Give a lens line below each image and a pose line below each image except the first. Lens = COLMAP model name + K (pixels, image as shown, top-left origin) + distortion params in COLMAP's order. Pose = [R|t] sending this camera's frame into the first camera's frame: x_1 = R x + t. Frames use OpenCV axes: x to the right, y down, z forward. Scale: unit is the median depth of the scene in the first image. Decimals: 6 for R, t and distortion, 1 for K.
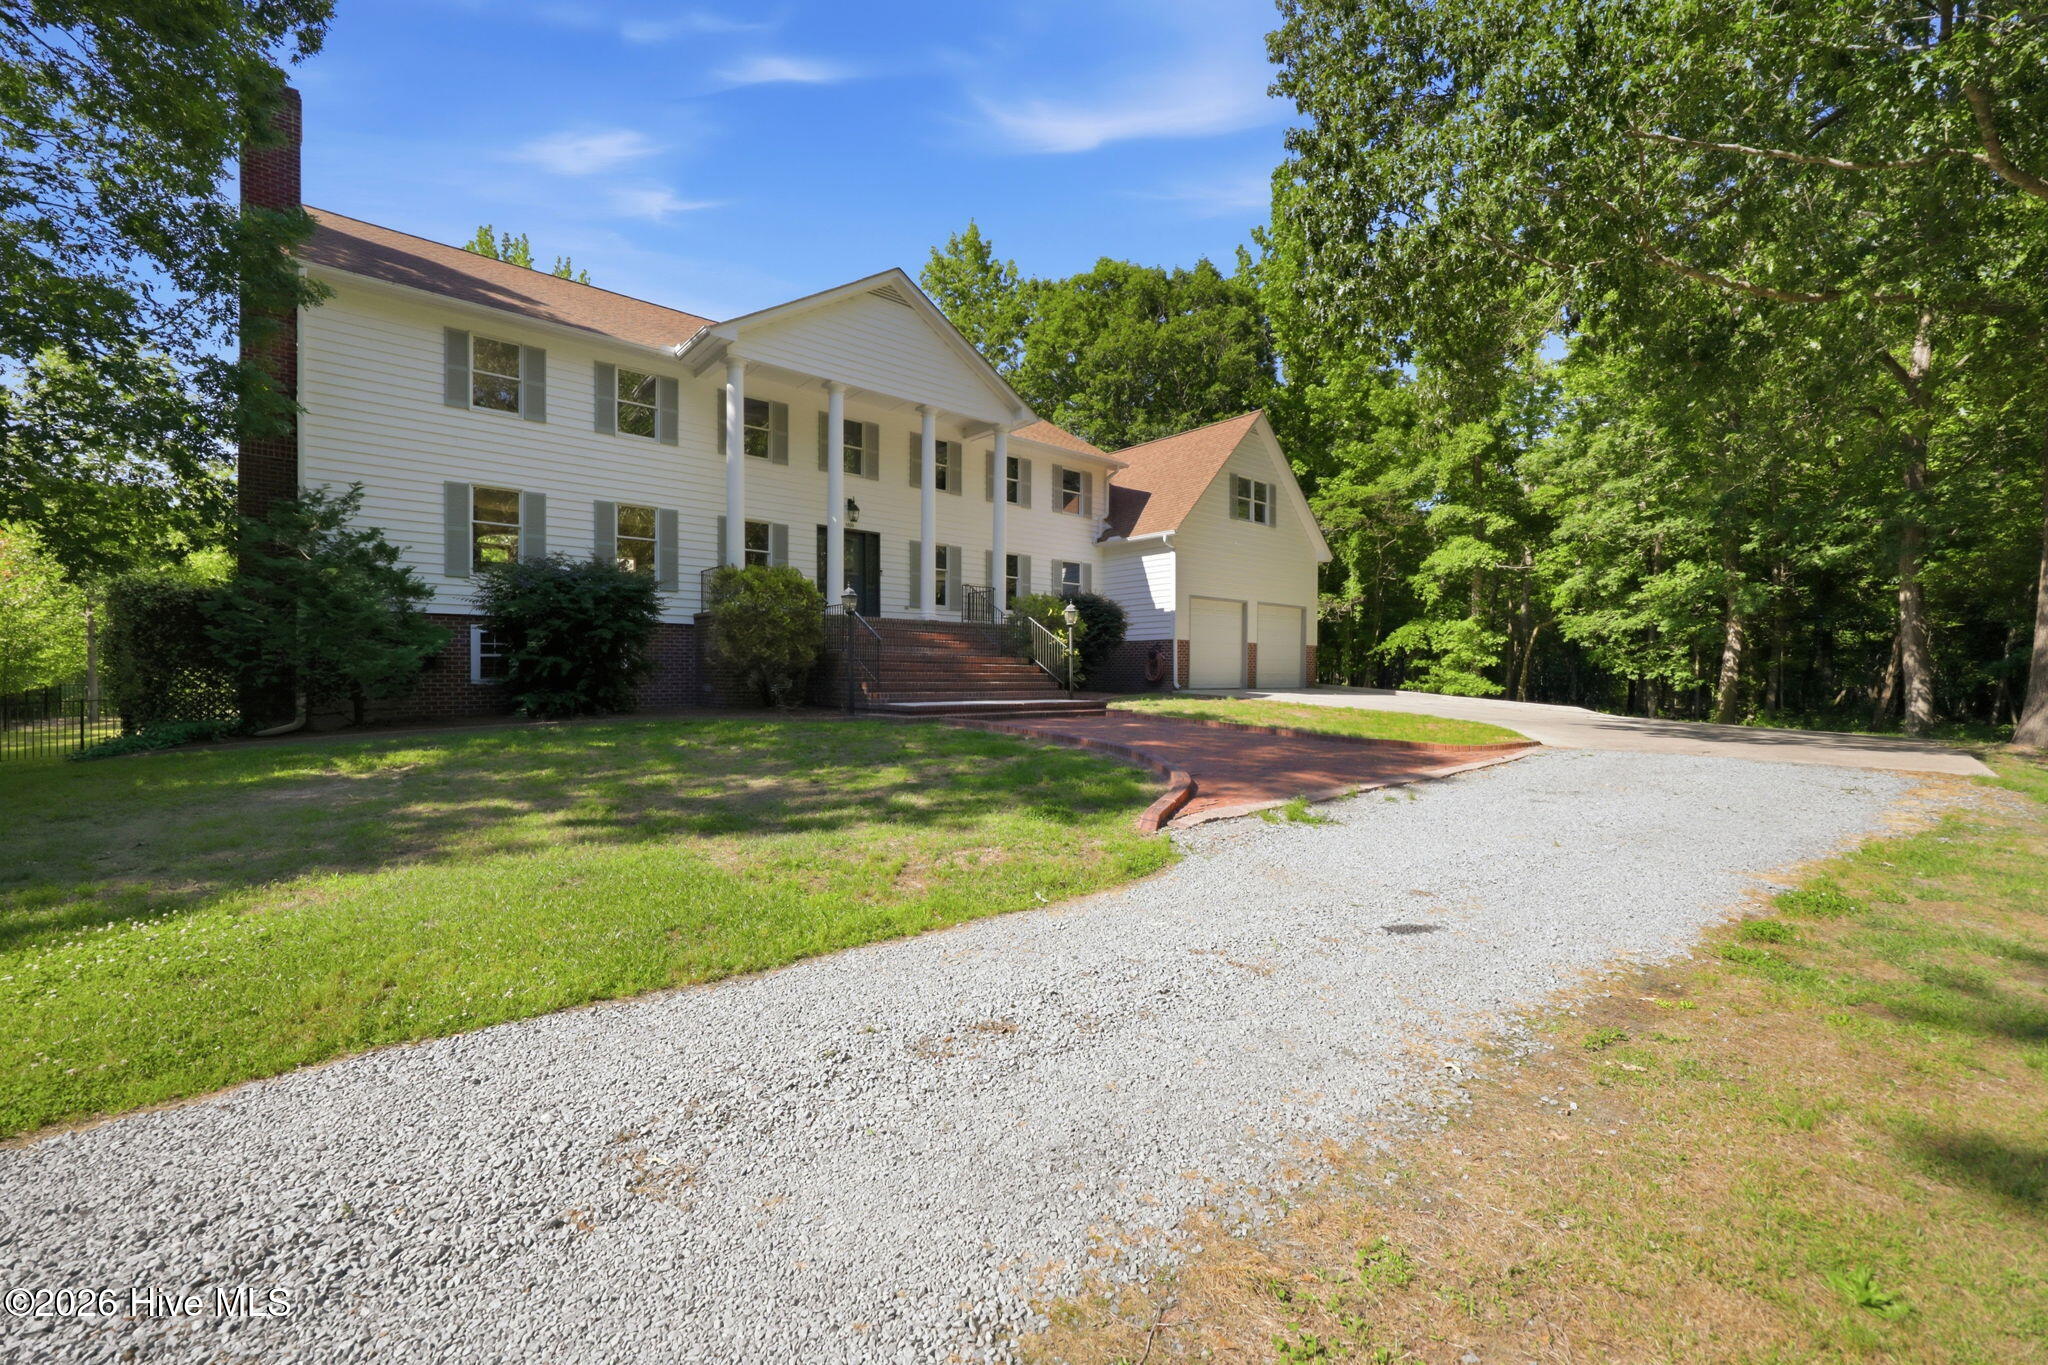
lens RADIAL K [[875.5, 0, 1024.0], [0, 875.5, 682.5], [0, 0, 1]] dist [-0.000863, -0.000183]
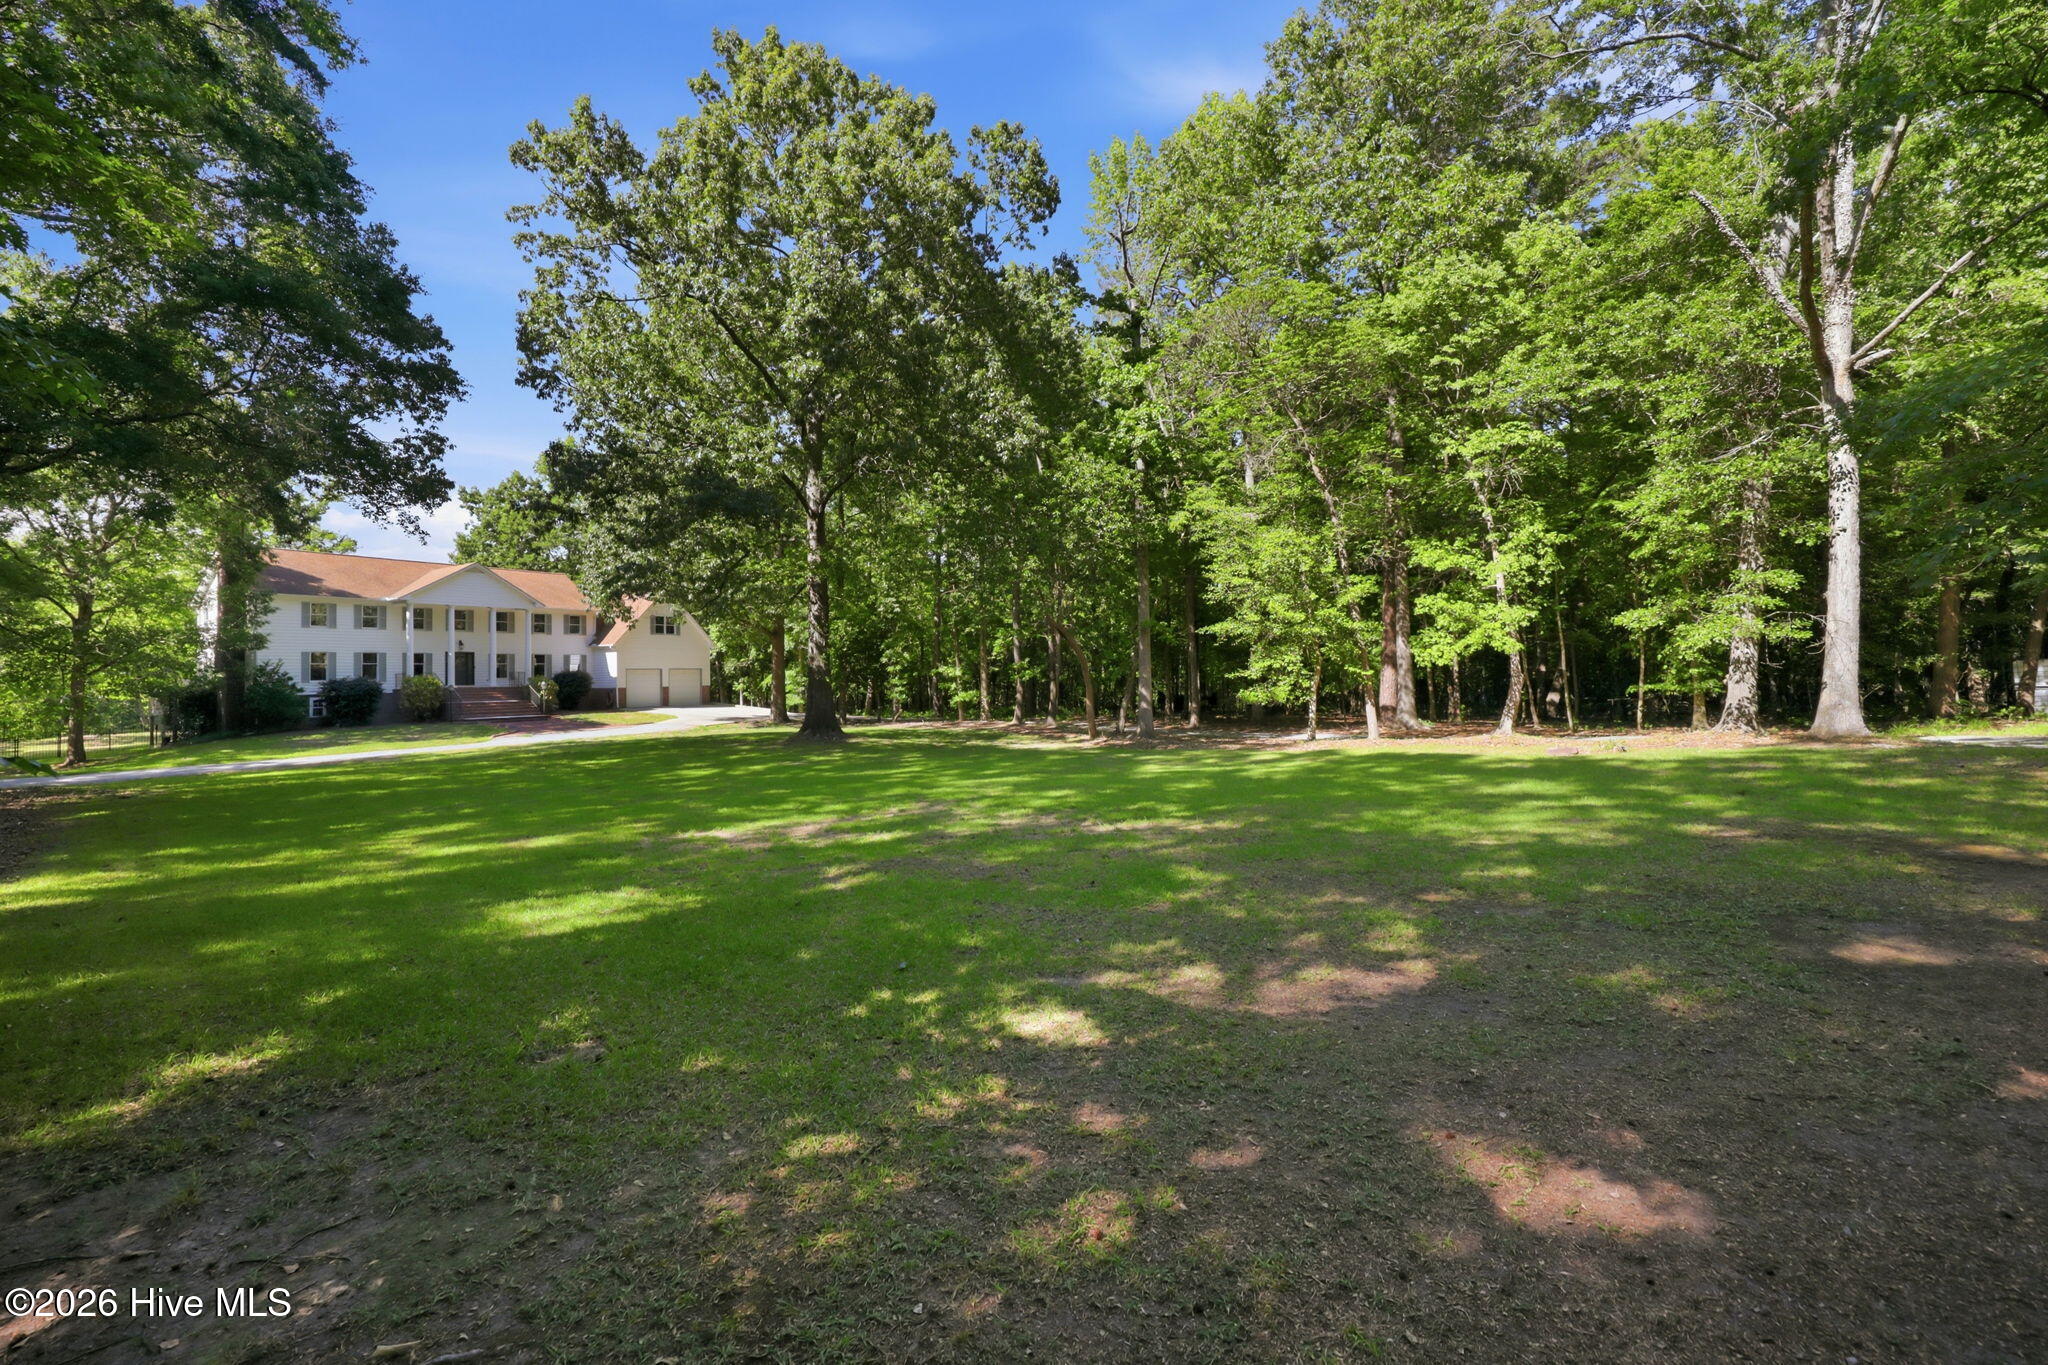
lens RADIAL K [[859.4, 0, 1004.6], [0, 859.4, 653.2], [0, 0, 1]] dist [-0.001787, -0.000247]
pose [[0.959121, -0.015026, 0.282598, 0.632405], [0.025922, 0.999056, -0.034855, -0.039640], [-0.281807, 0.040756, 0.958605, -1.907965]]
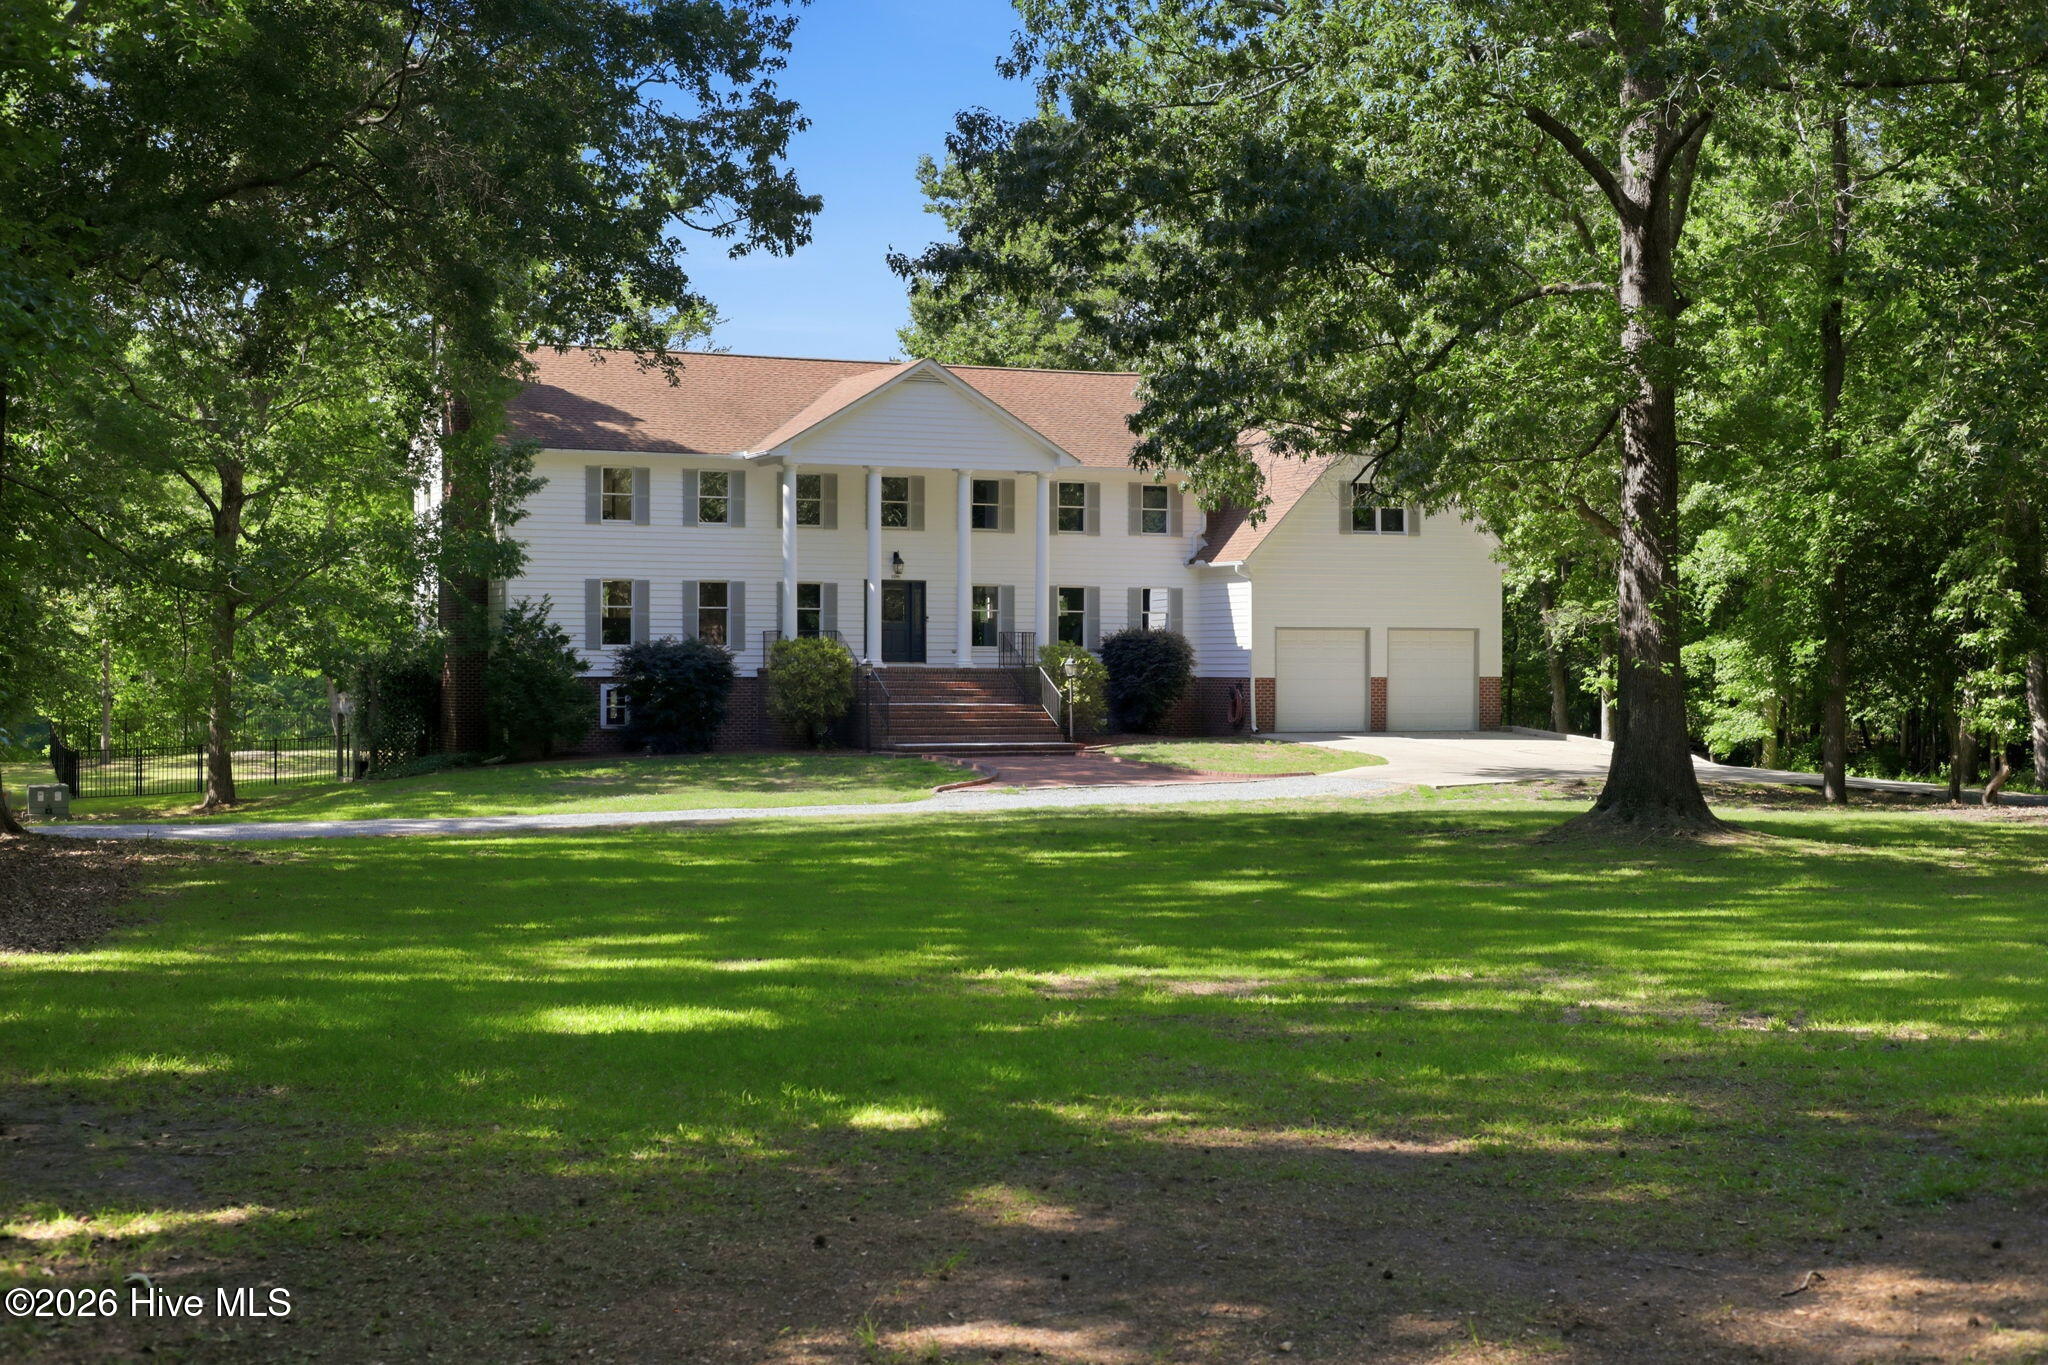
lens RADIAL K [[2726.6, 0, 1024.0], [0, 2726.6, 682.5], [0, 0, 1]] dist [0.046119, 0.030338]
pose [[0.965872, -0.000282, -0.259018, 0.803957], [-0.000559, 0.999995, -0.003173, -0.040848], [0.259018, 0.003210, 0.965867, -2.142568]]
